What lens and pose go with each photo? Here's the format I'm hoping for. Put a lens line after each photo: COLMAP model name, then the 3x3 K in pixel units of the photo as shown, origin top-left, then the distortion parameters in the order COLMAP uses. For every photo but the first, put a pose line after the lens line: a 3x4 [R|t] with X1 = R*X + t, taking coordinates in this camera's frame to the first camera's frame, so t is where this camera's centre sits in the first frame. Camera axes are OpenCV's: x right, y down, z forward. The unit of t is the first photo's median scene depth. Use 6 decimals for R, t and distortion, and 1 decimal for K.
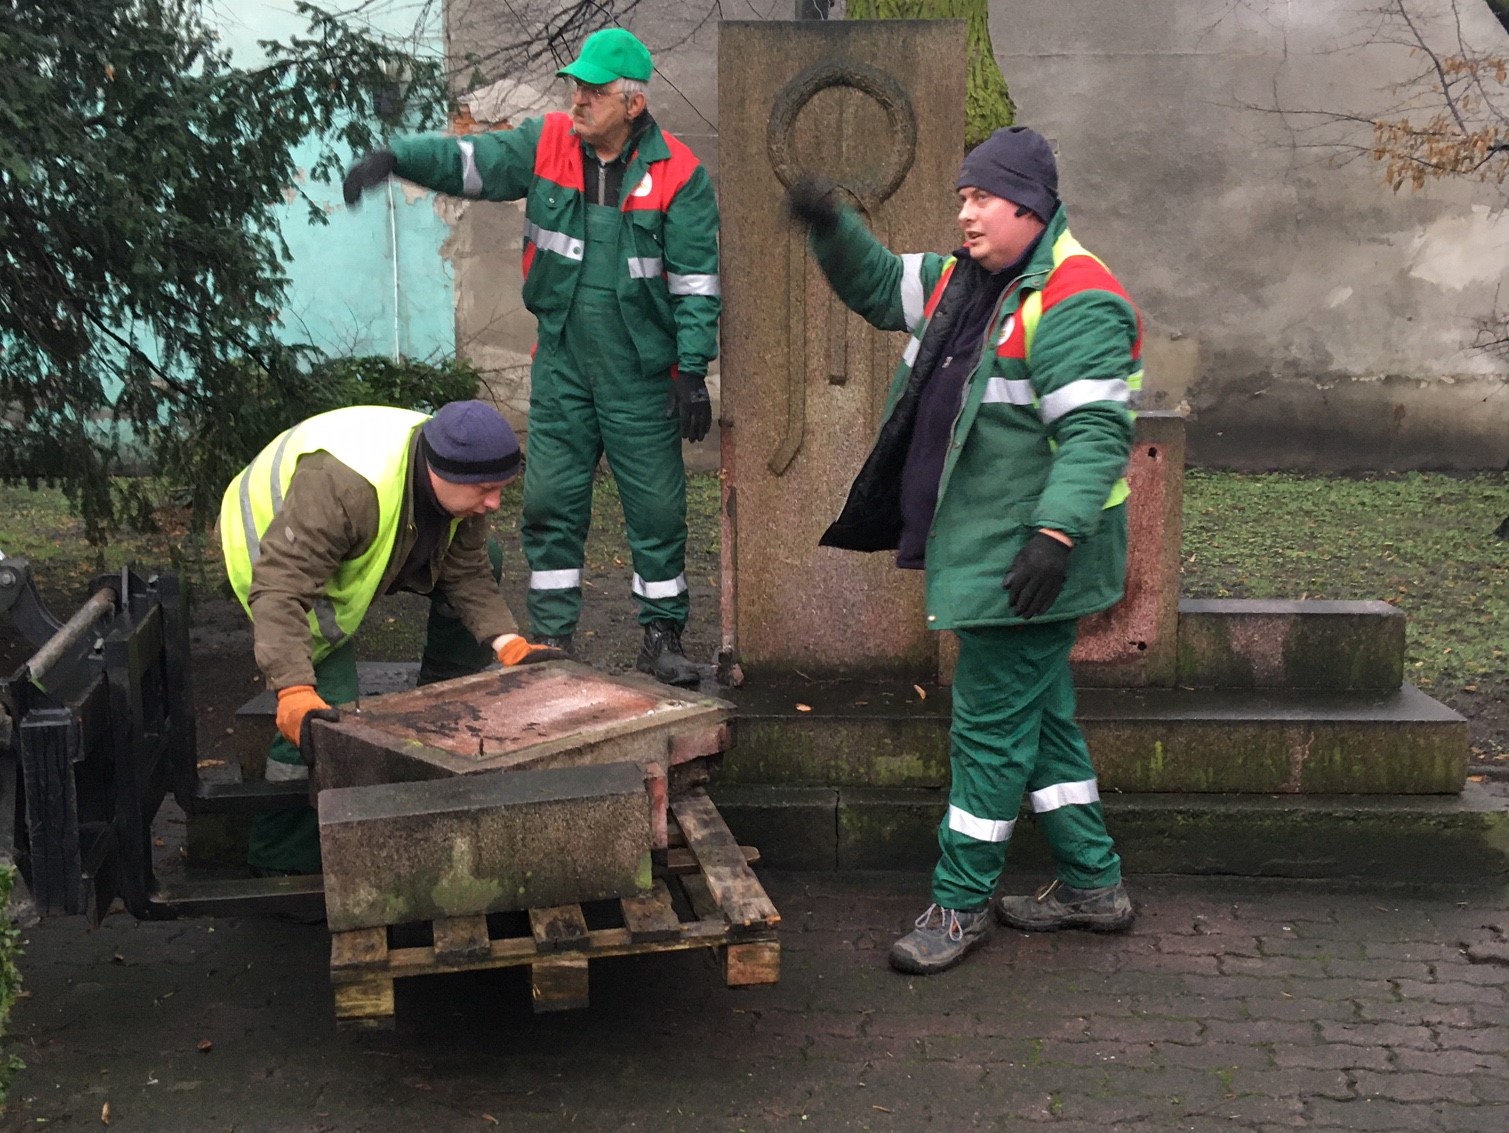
lens RADIAL K [[1753.9, 0, 754.5], [0, 1753.9, 566.5], [0, 0, 1]] dist [0.184188, -0.298321]
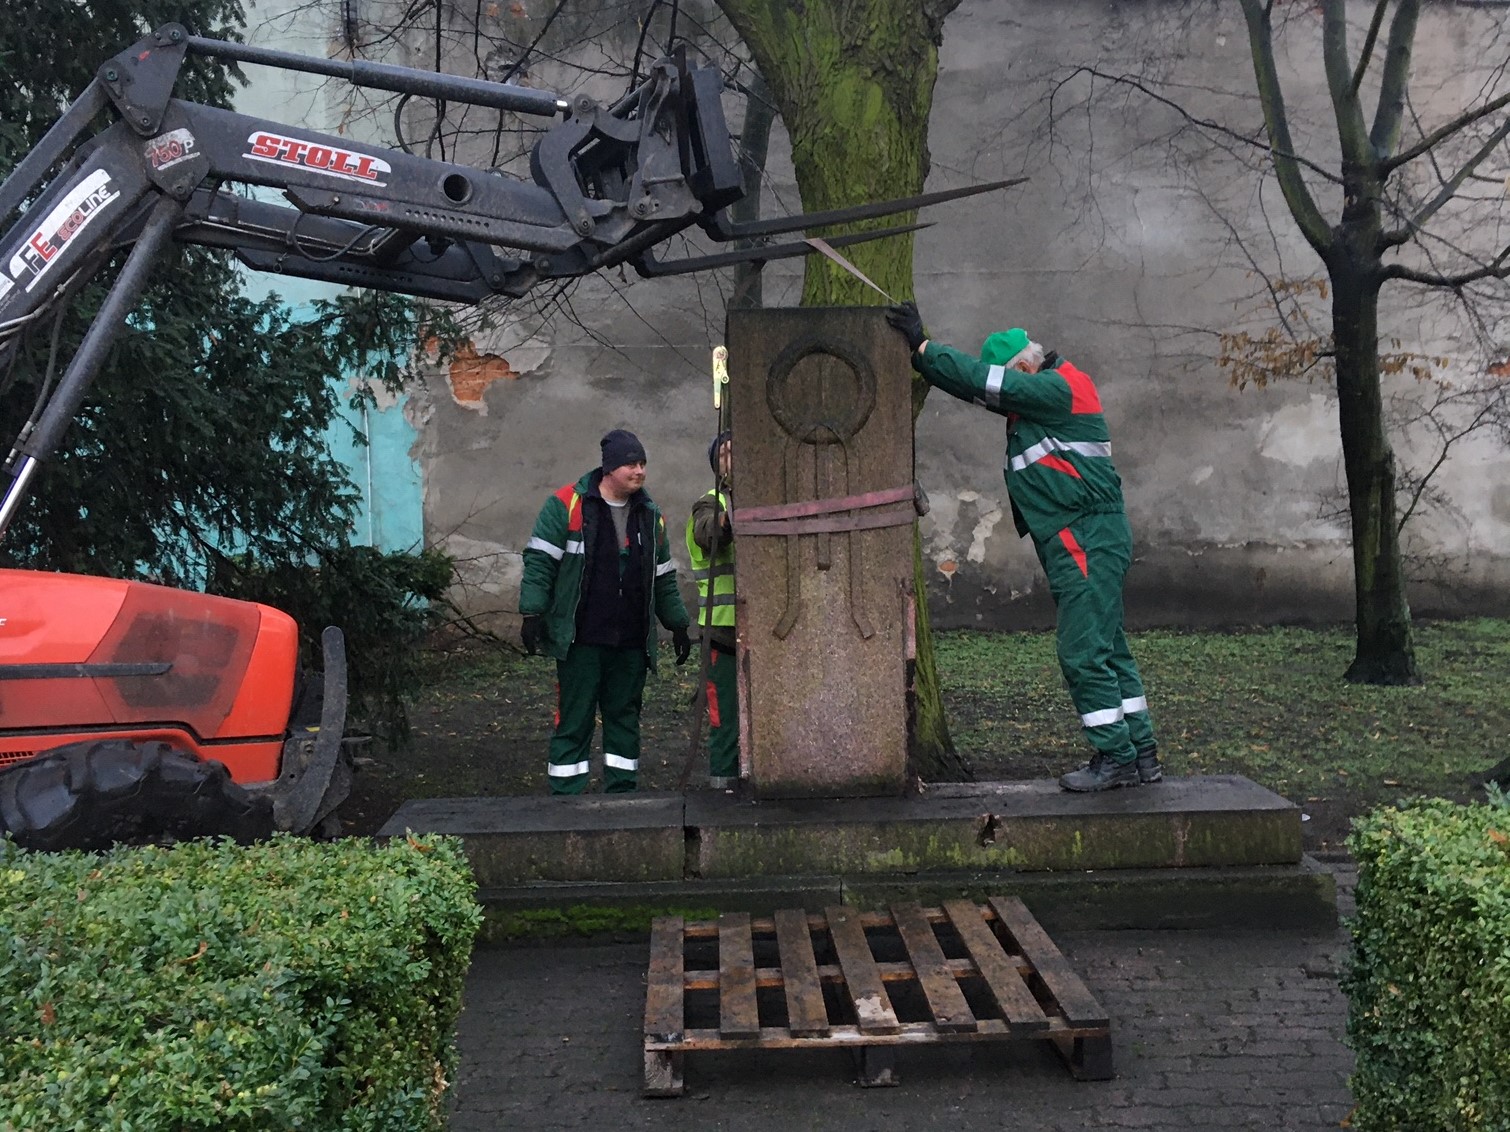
lens RADIAL K [[1755.1, 0, 755.0], [0, 1755.1, 566.0], [0, 0, 1]] dist [0.184188, -0.298321]
pose [[0.997796, -0.027212, 0.060512, -0.039668], [0.032942, 0.994856, -0.095798, 0.008849], [-0.057593, 0.097580, 0.993560, -0.146531]]
